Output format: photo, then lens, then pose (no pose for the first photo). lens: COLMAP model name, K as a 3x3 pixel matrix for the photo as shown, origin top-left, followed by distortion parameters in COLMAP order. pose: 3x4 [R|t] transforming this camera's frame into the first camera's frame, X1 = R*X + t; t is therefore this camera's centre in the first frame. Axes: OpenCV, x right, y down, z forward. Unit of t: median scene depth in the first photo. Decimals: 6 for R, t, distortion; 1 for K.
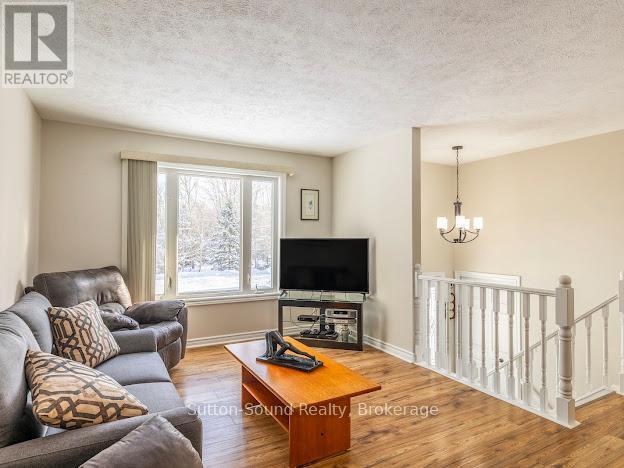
lens RADIAL K [[353.8, 0, 312.0], [0, 353.8, 234.0], [0, 0, 1]] dist [0.001650, -0.000092]
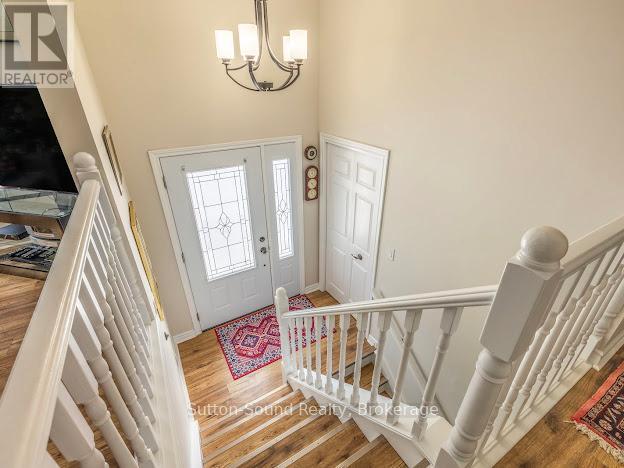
lens RADIAL K [[284.7, 0, 312.0], [0, 284.7, 234.0], [0, 0, 1]] dist [-0.000267, -0.000149]
pose [[0.999333, -0.028414, 0.022924, 0.503143], [0.013083, 0.864921, 0.501737, -0.003035], [-0.034083, -0.501103, 0.864716, 0.586488]]
